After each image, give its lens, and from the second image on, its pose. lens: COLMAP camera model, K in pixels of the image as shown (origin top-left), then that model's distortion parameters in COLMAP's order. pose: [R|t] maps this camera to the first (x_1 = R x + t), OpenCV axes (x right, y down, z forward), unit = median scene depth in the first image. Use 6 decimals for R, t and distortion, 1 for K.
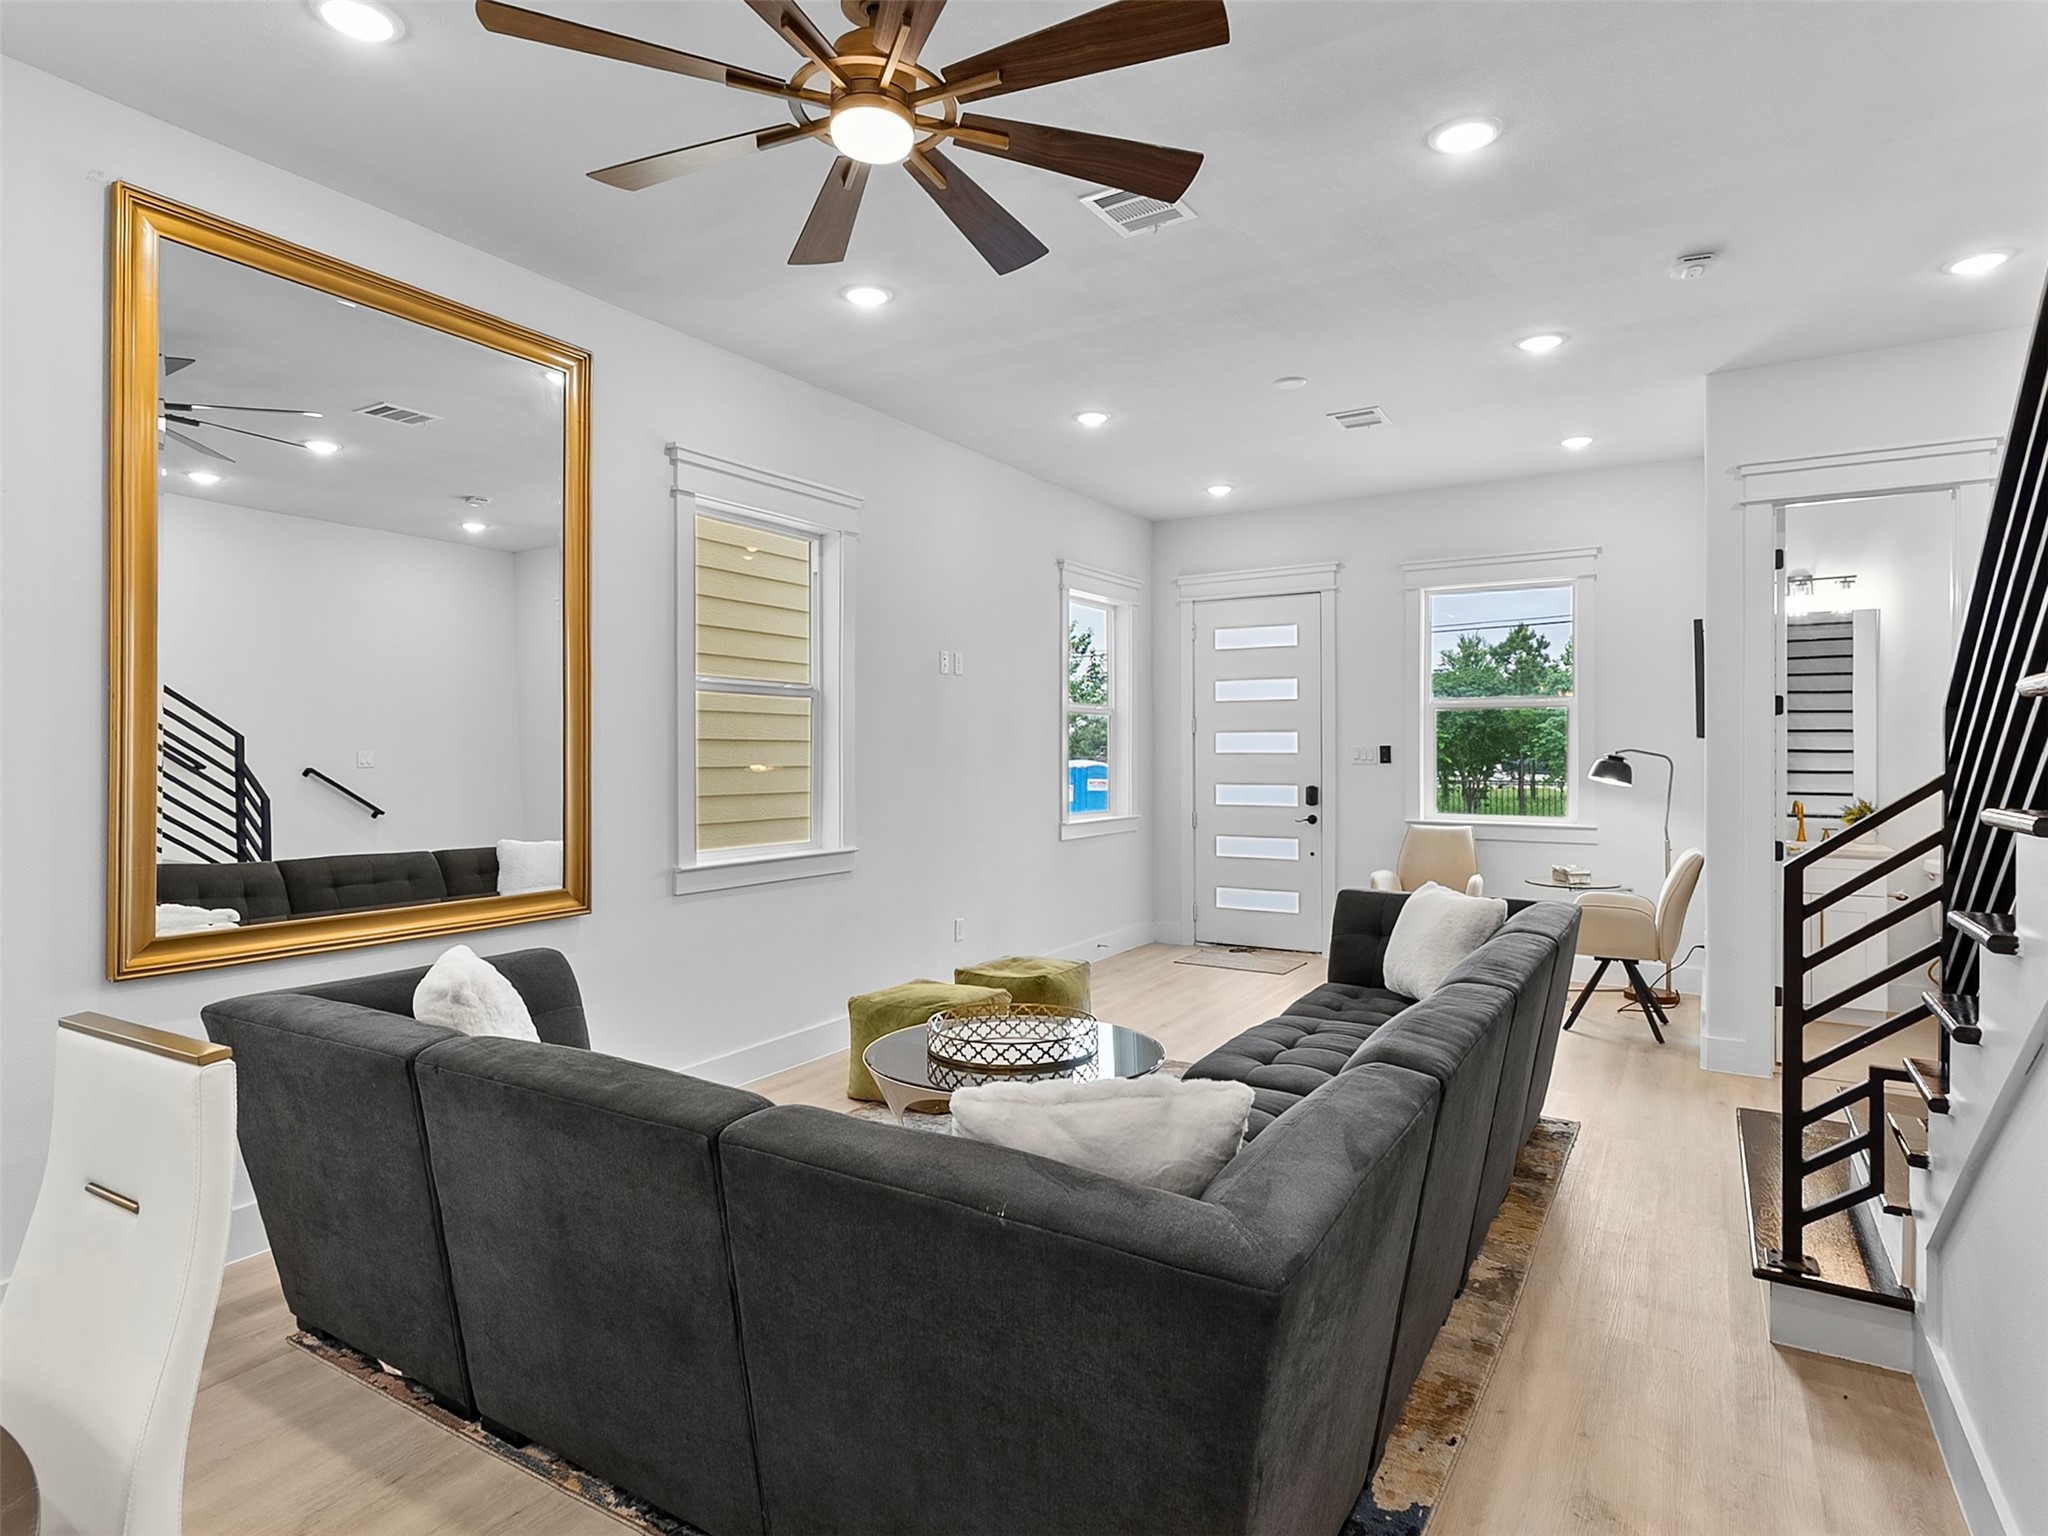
lens RADIAL K [[1114.6, 0, 1025.4], [0, 1114.6, 756.5], [0, 0, 1]] dist [-0.005514, 0.002878]
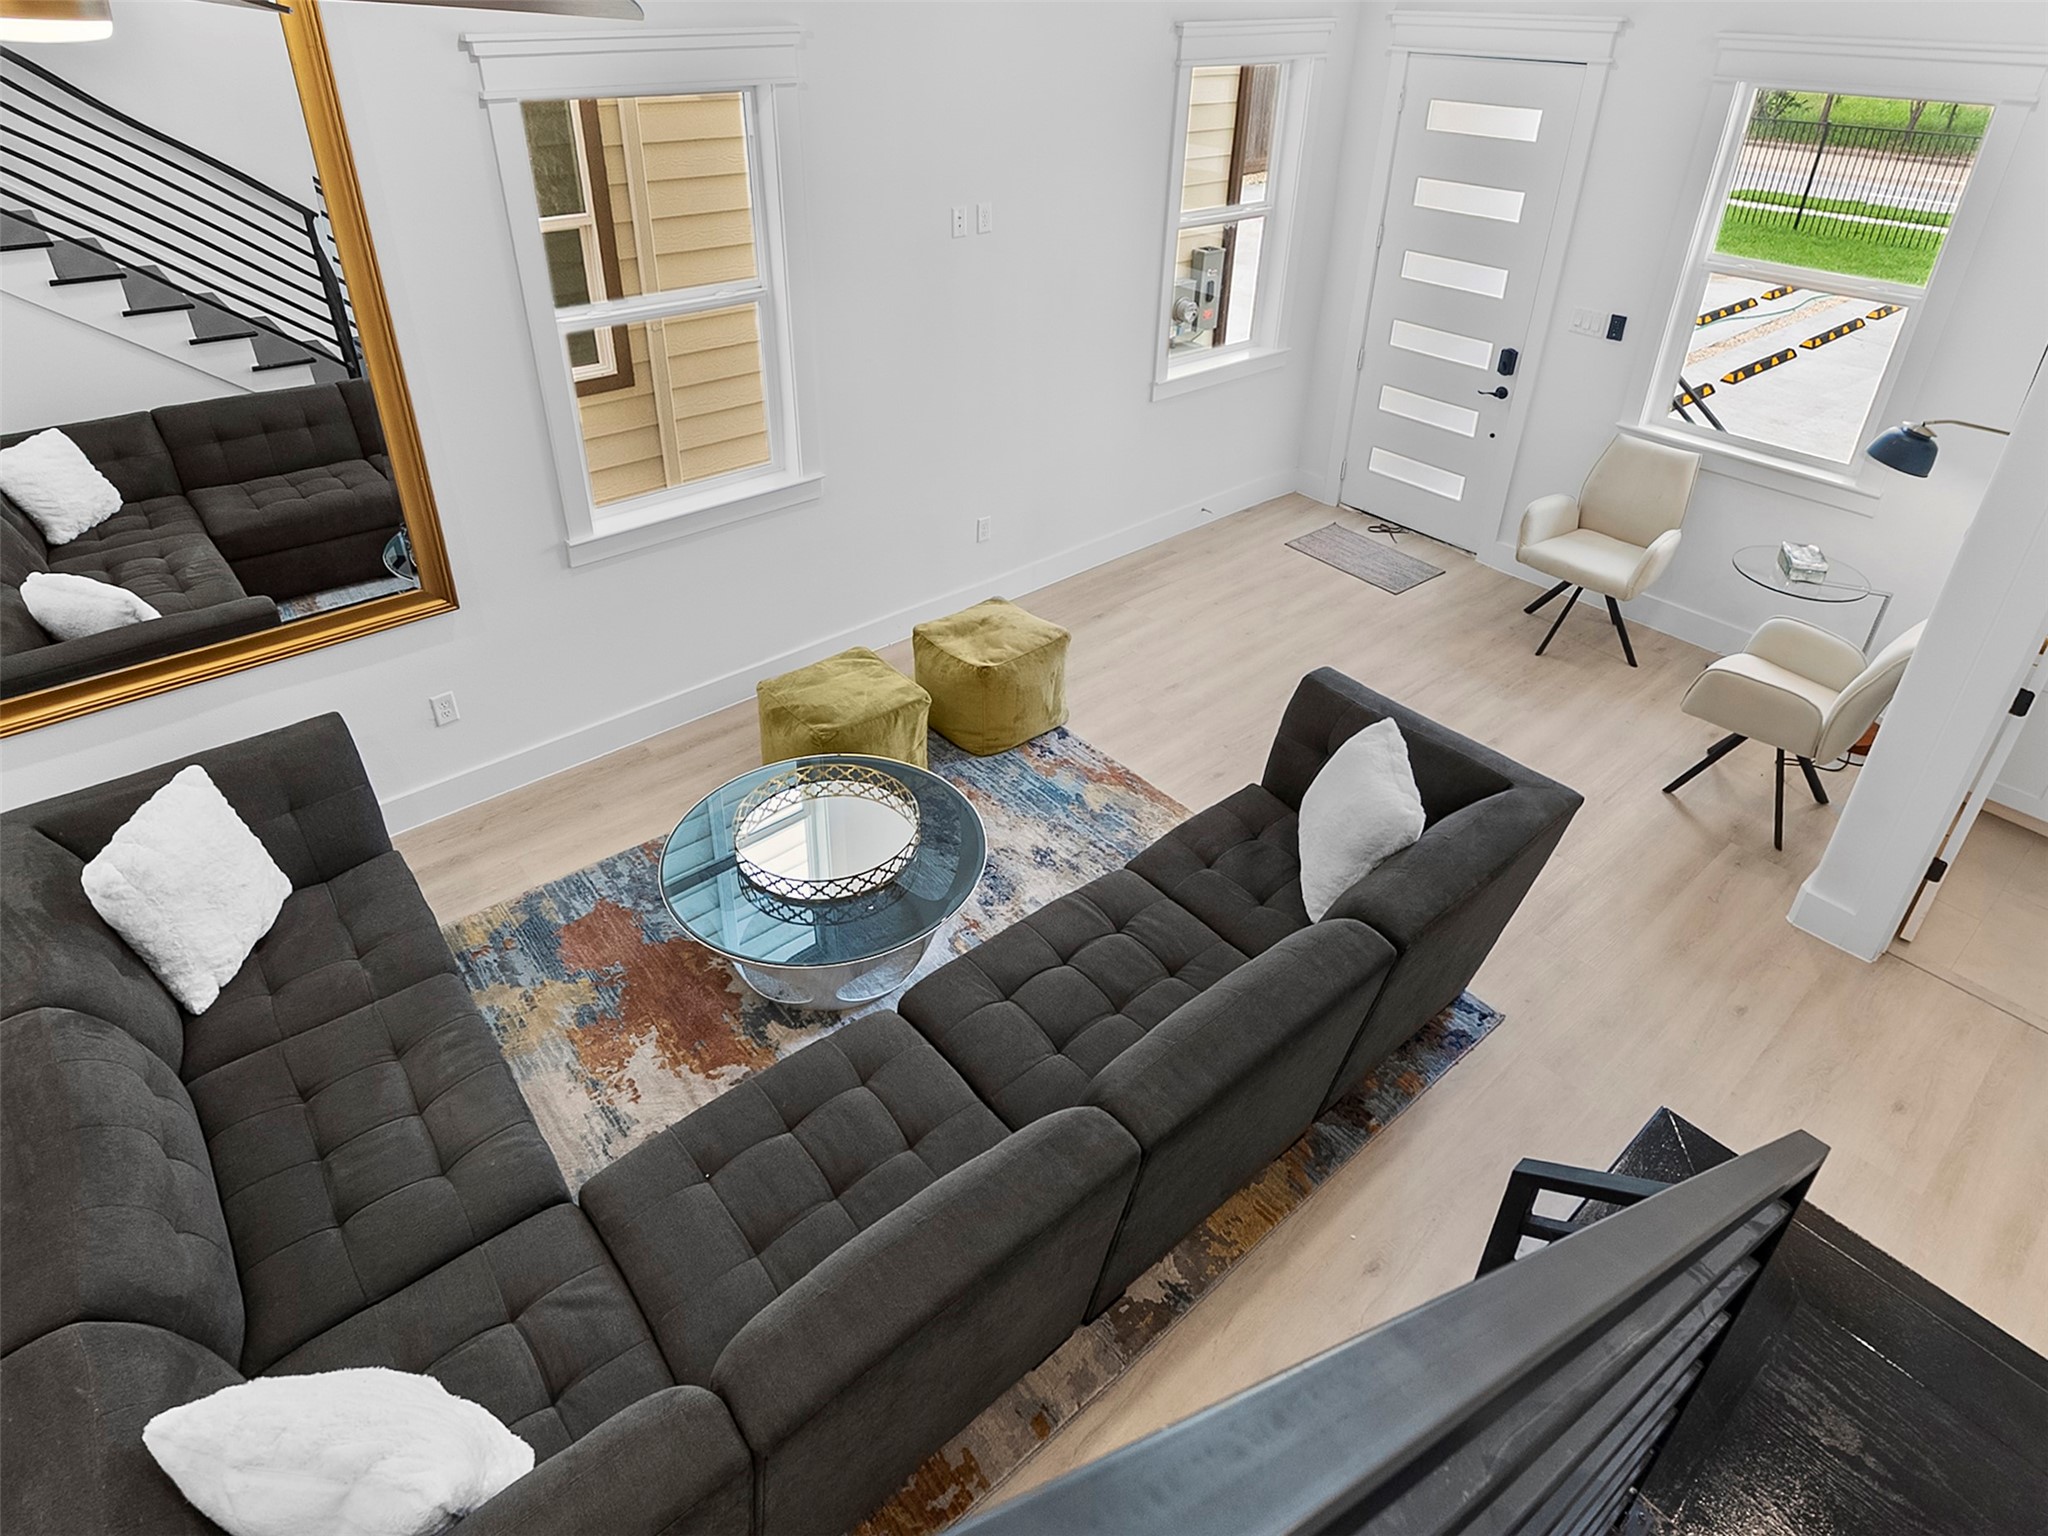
lens RADIAL K [[1183.1, 0, 1026.3], [0, 1183.1, 615.3], [0, 0, 1]] dist [0.000823, 0.000409]
pose [[0.950908, 0.164521, -0.262118, 0.211243], [-0.020343, 0.878383, 0.477525, -0.215167], [0.308803, -0.448750, 0.838608, 0.175646]]
